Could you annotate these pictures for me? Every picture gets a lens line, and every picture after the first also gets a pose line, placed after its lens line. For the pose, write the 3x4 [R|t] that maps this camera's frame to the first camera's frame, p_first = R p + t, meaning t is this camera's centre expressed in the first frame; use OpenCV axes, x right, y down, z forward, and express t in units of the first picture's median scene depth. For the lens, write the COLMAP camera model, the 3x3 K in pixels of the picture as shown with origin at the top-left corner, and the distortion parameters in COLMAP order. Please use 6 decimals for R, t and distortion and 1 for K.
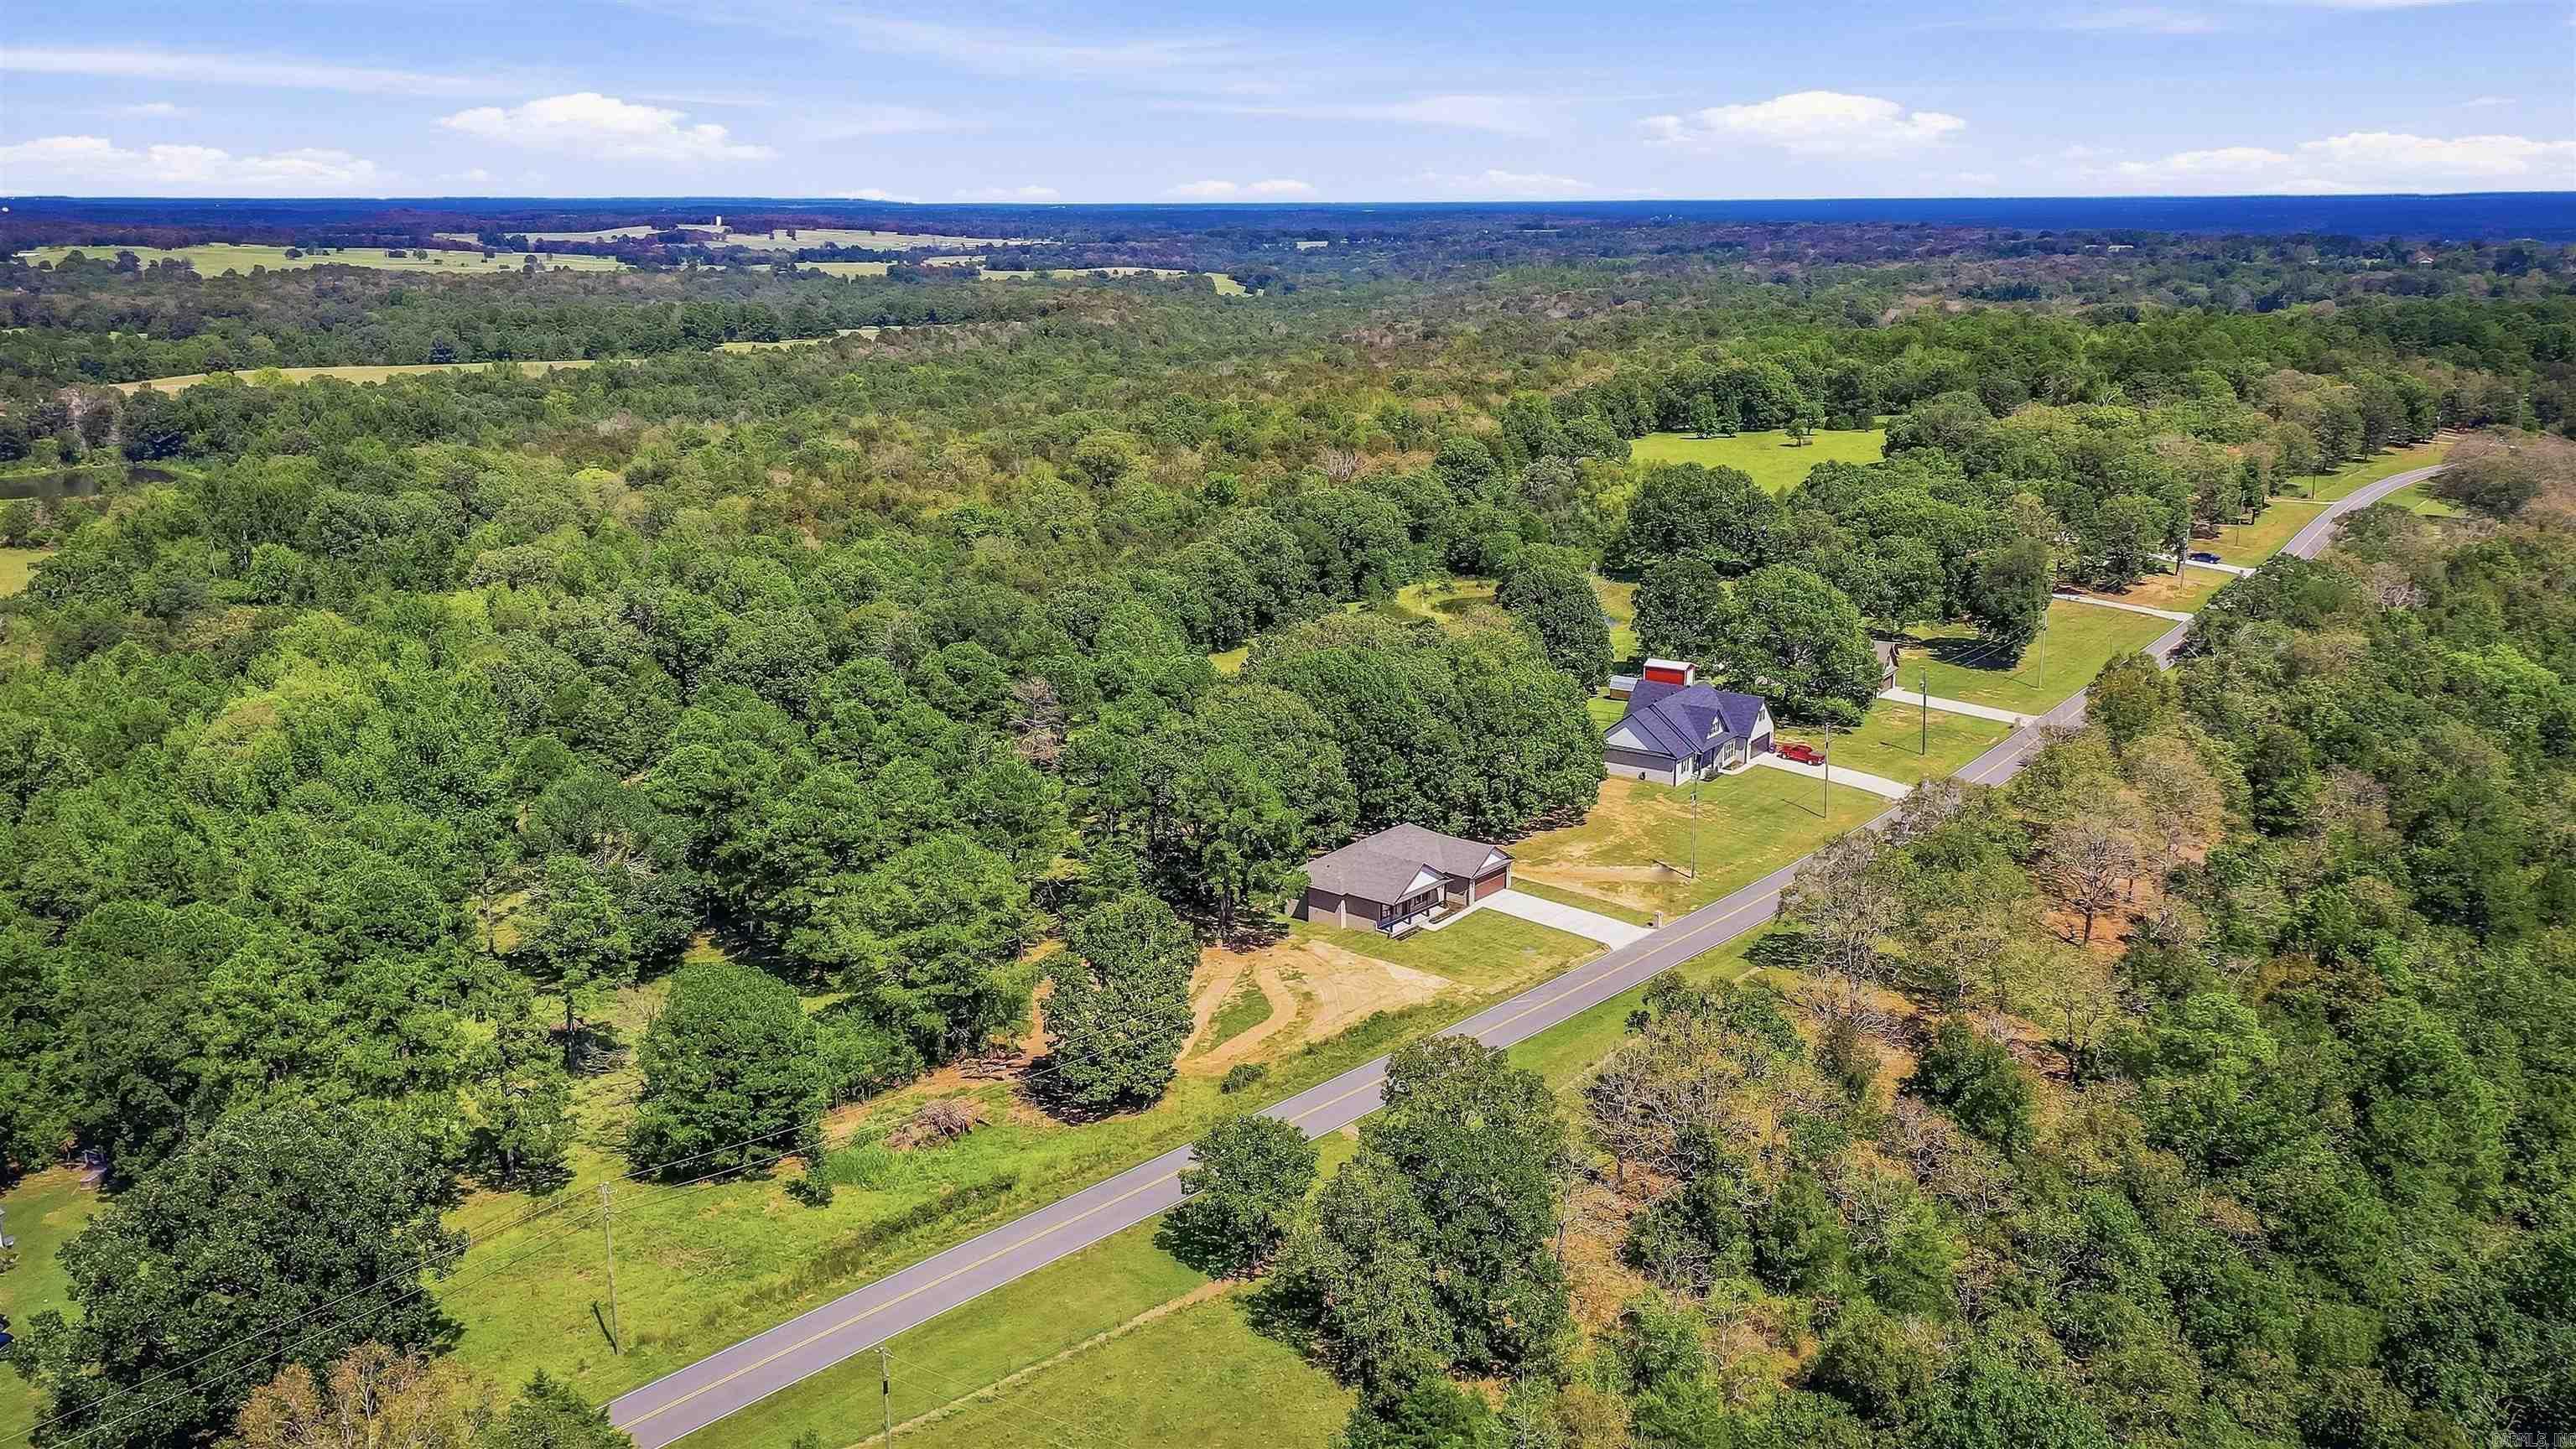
lens RADIAL K [[2052.5, 0, 1299.5], [0, 2052.5, 719.2], [0, 0, 1]] dist [0.026615, 0.006536]
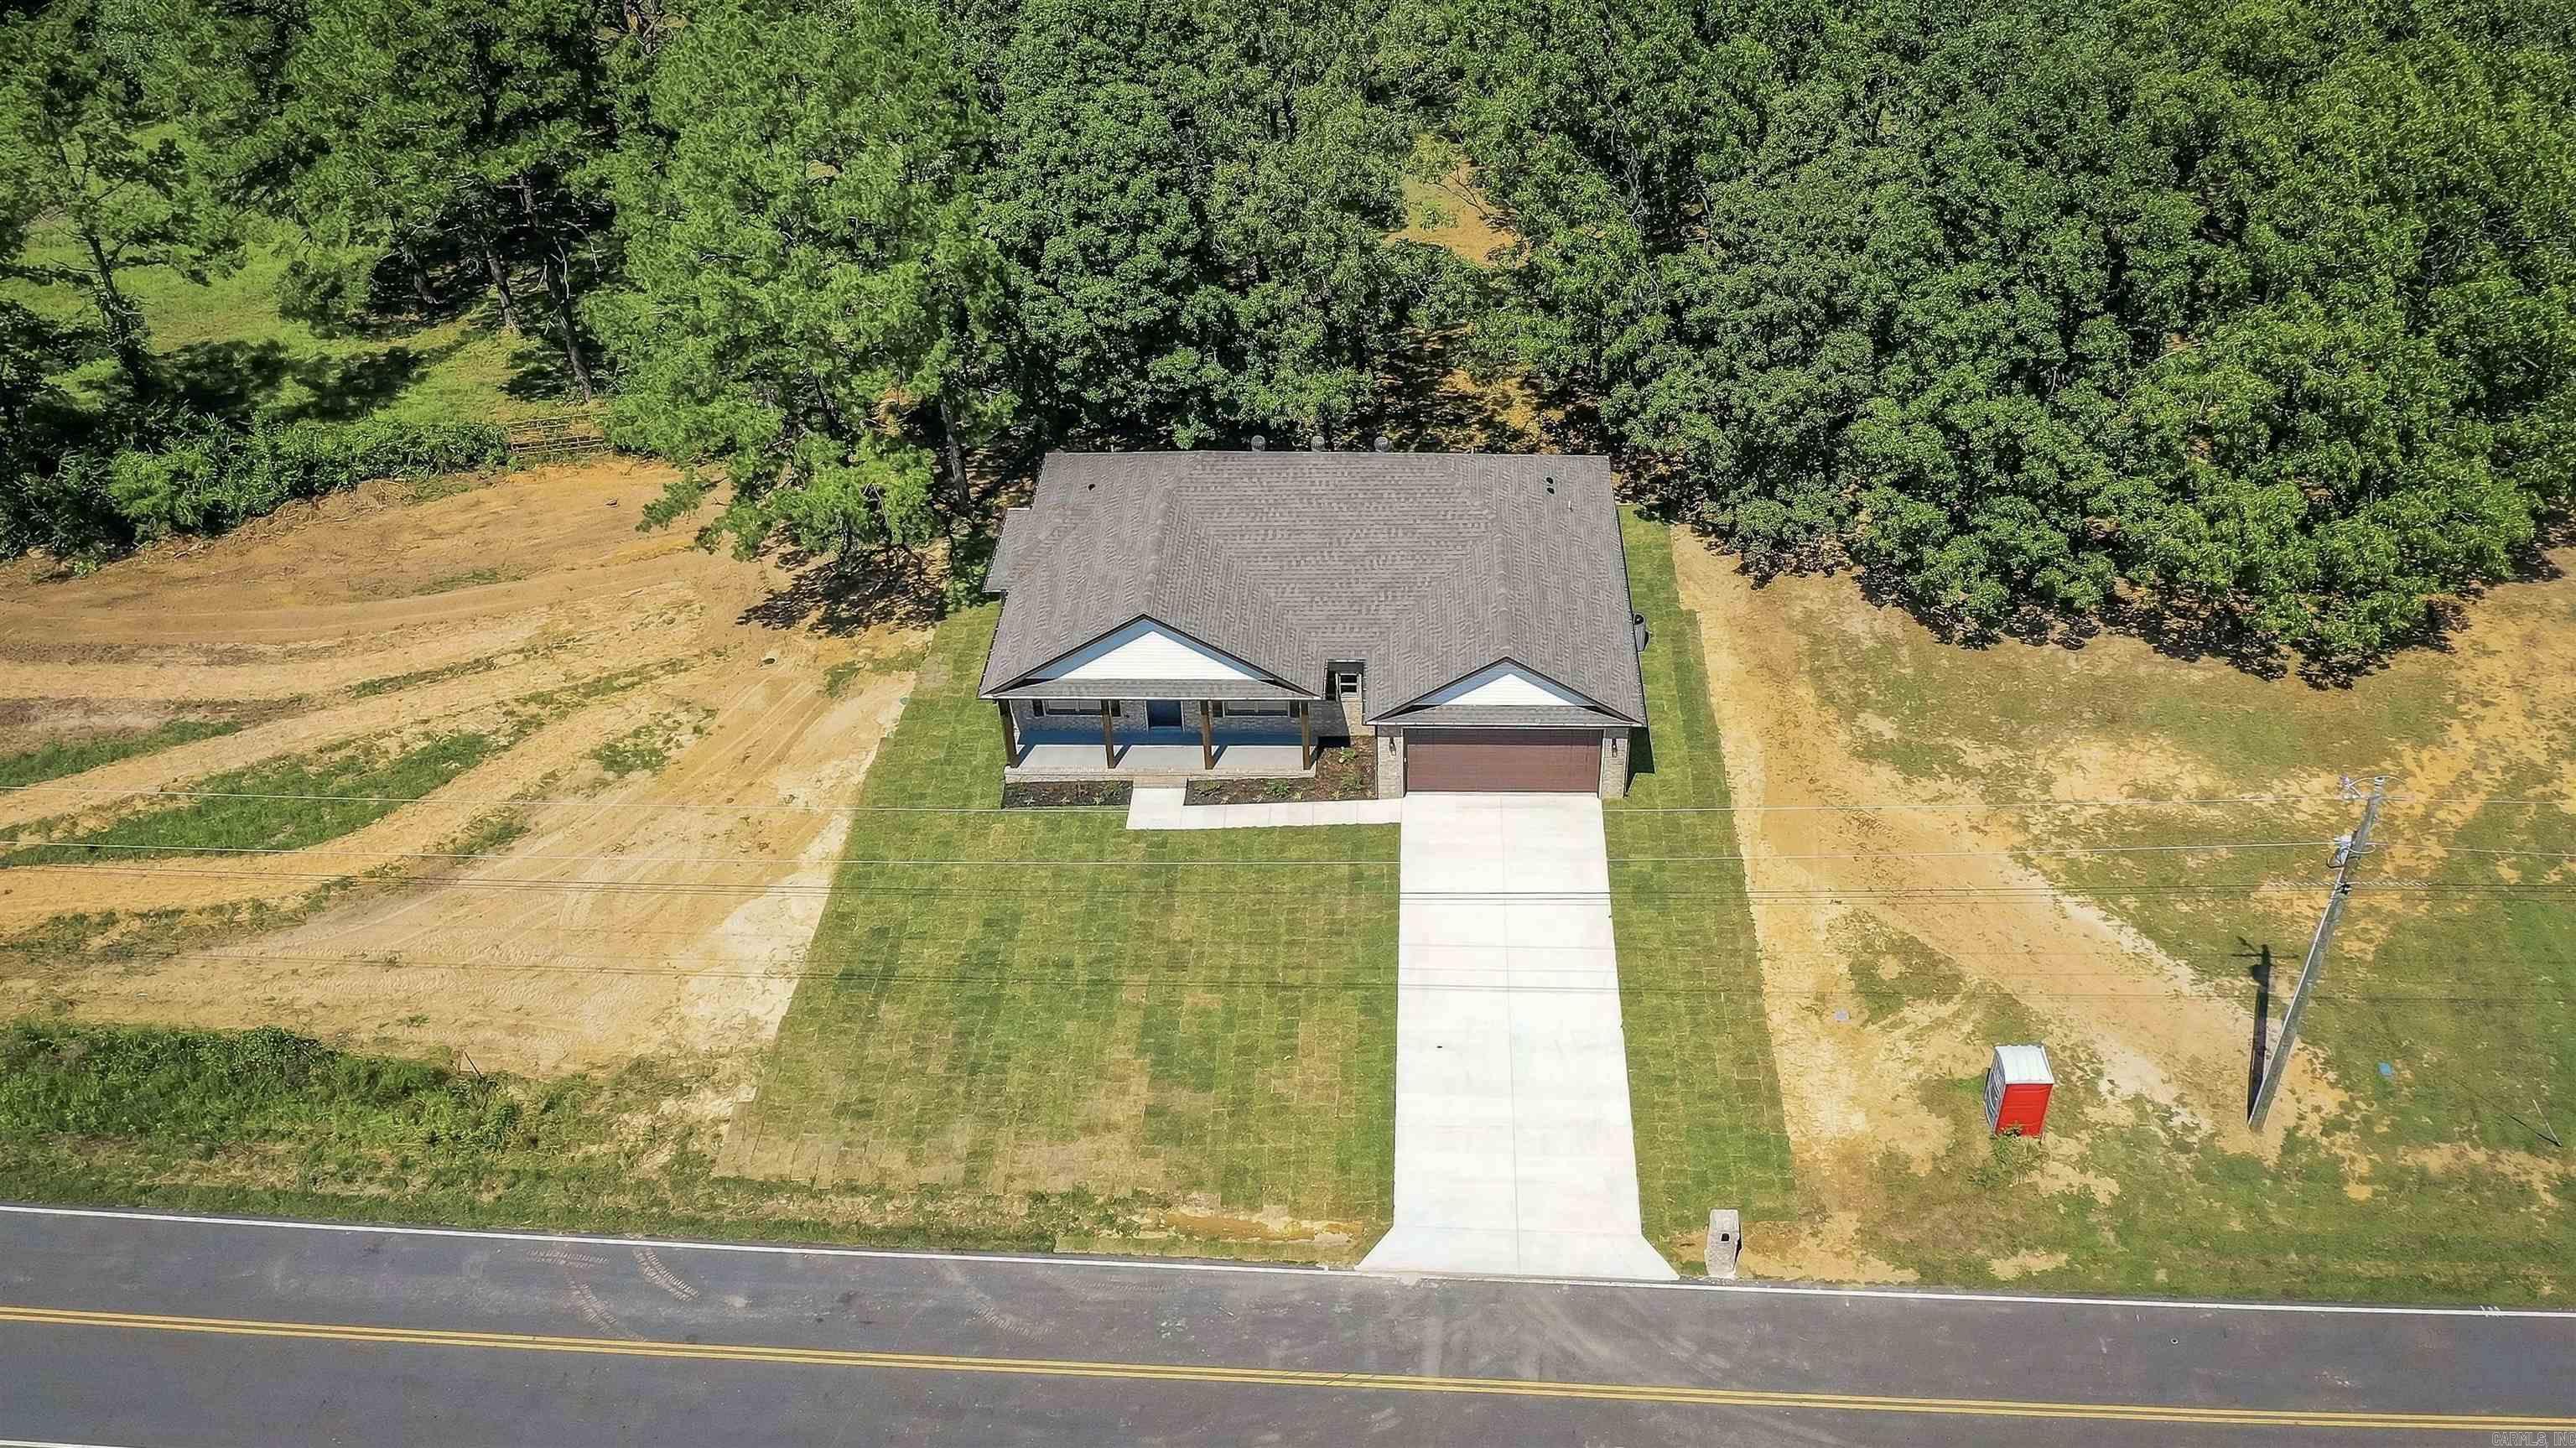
lens RADIAL K [[2096.1, 0, 1409.1], [0, 2096.1, 753.5], [0, 0, 1]] dist [0.027498, 0.004732]
pose [[0.636427, 0.475892, -0.607032, 0.246546], [-0.195705, 0.860859, 0.469703, -0.053812], [0.746097, -0.180133, 0.641008, 0.747462]]
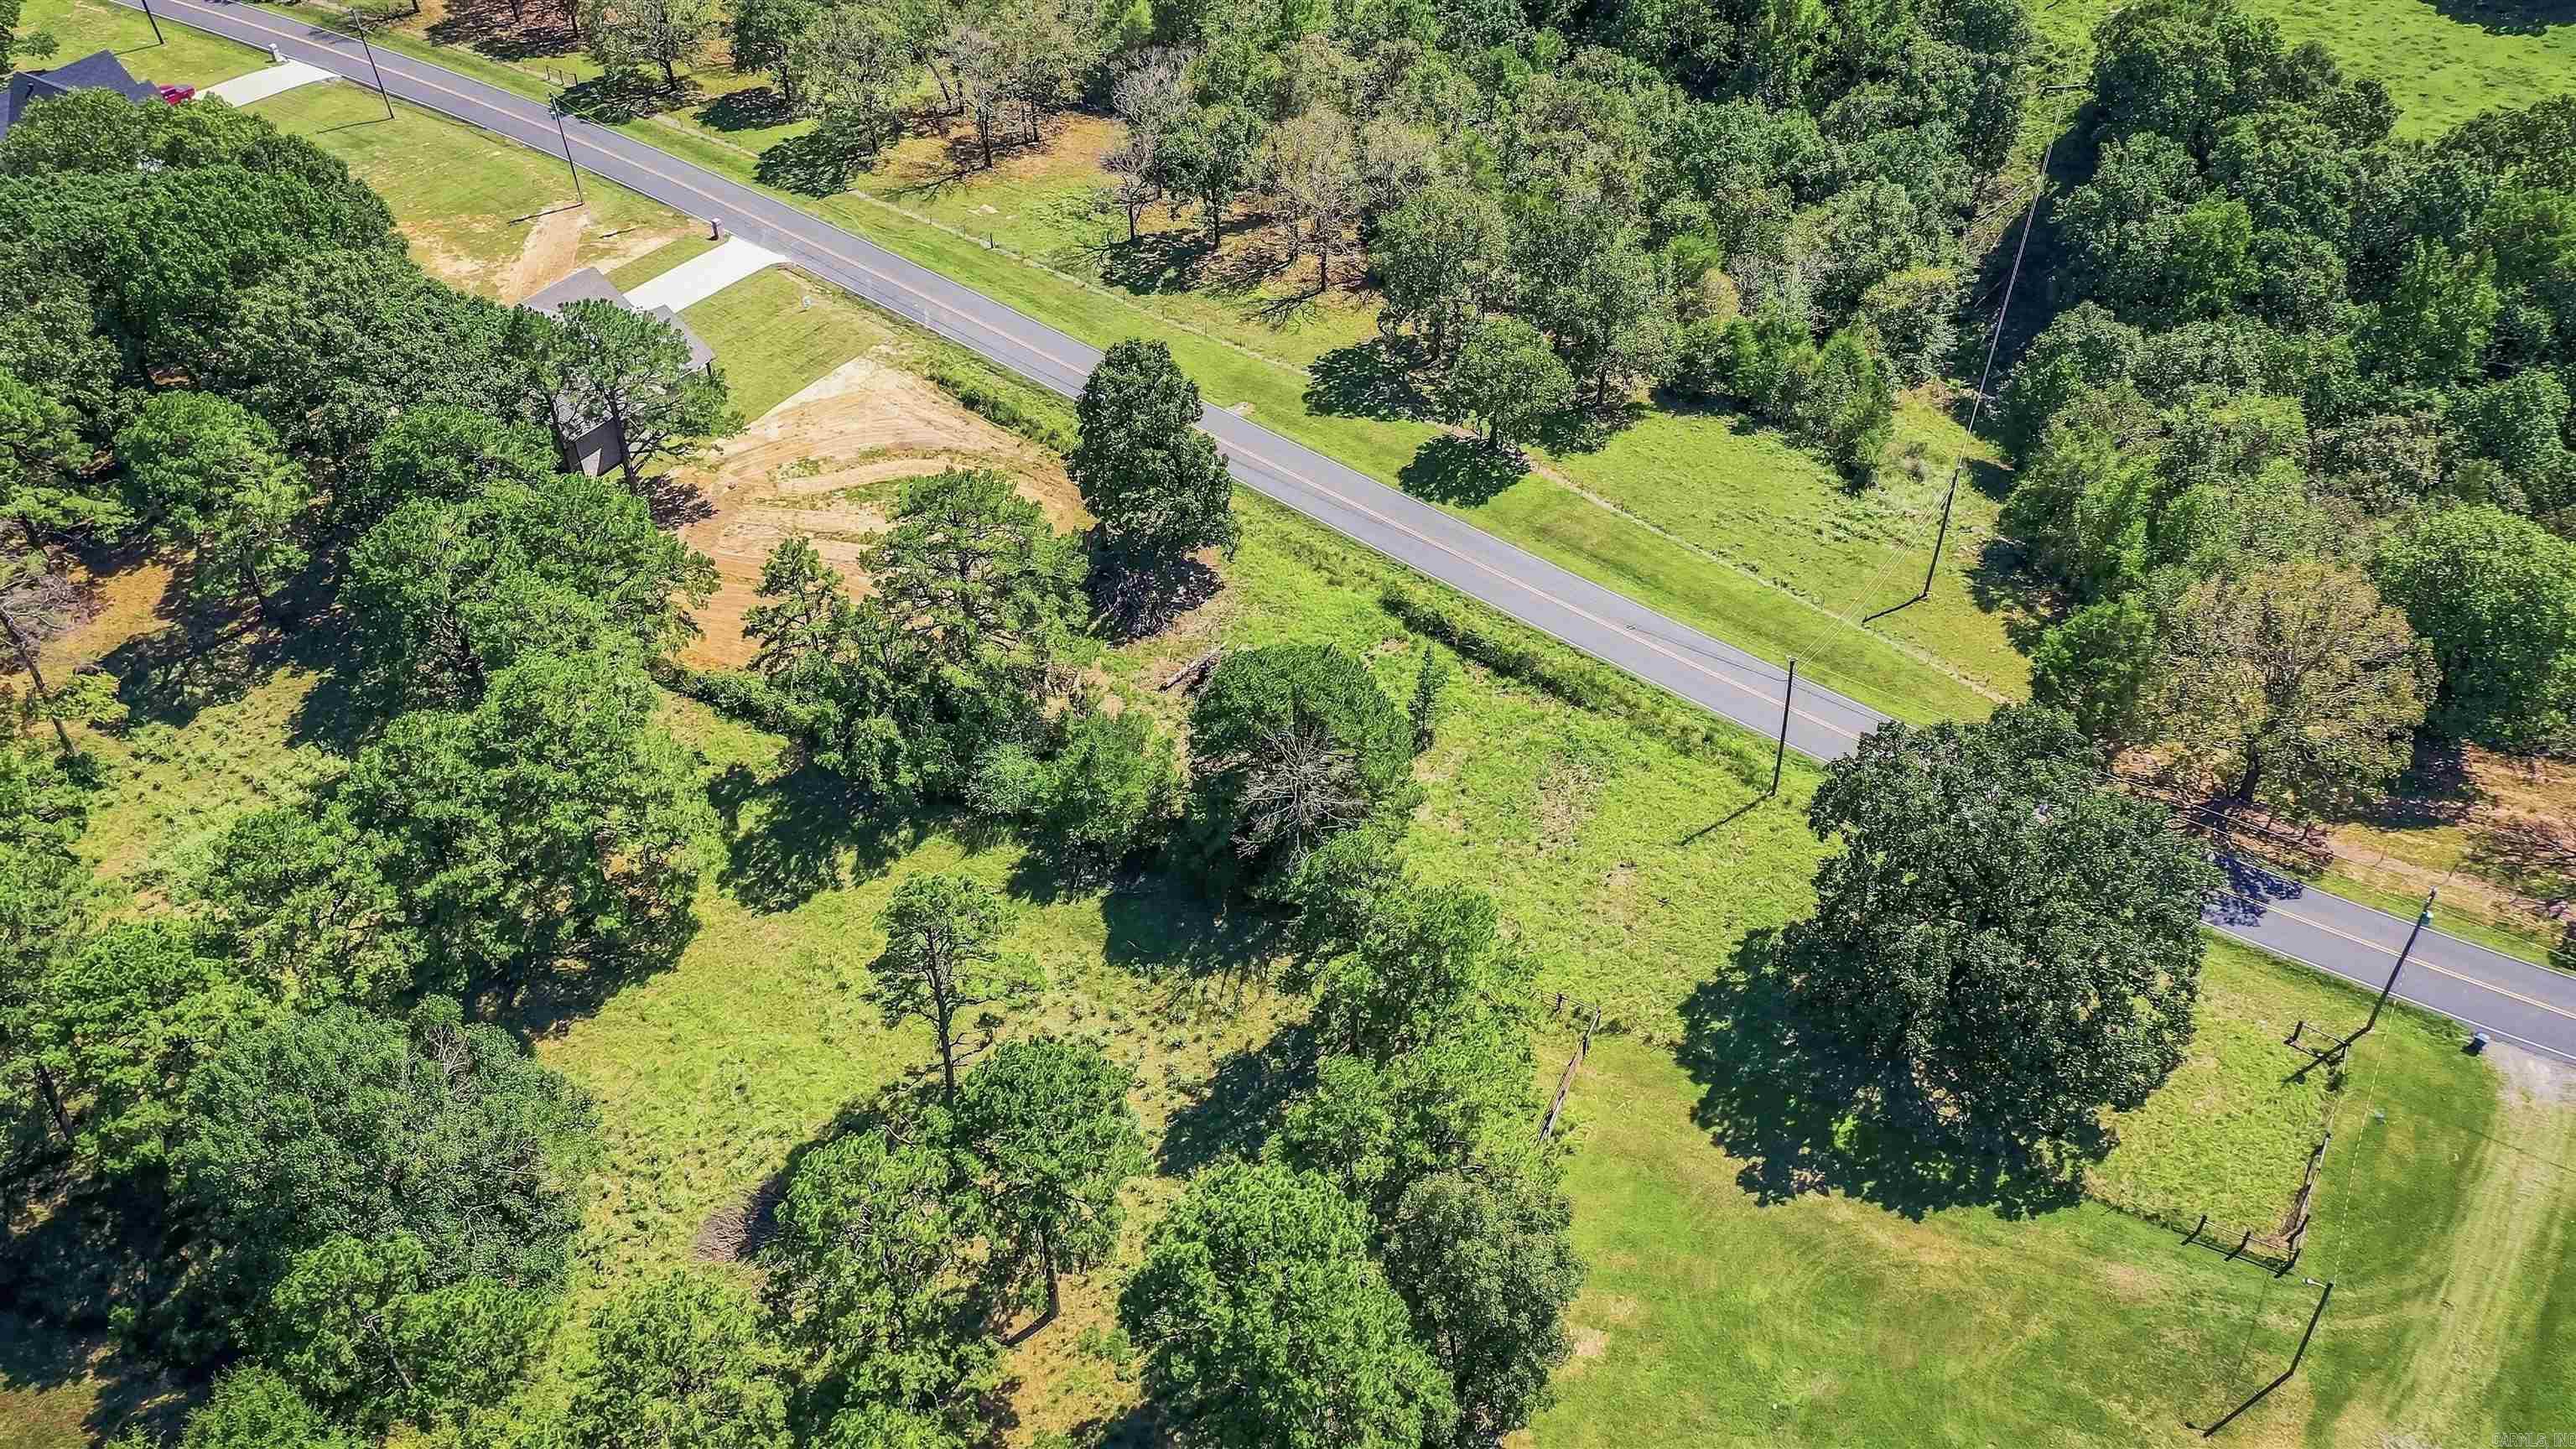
lens RADIAL K [[2052.5, 0, 1299.5], [0, 2052.5, 719.2], [0, 0, 1]] dist [0.026615, 0.006536]
pose [[-0.066204, -0.665719, 0.743260, -0.597826], [0.264013, 0.706659, 0.656453, -0.251520], [-0.962244, 0.239690, 0.128975, 0.622674]]
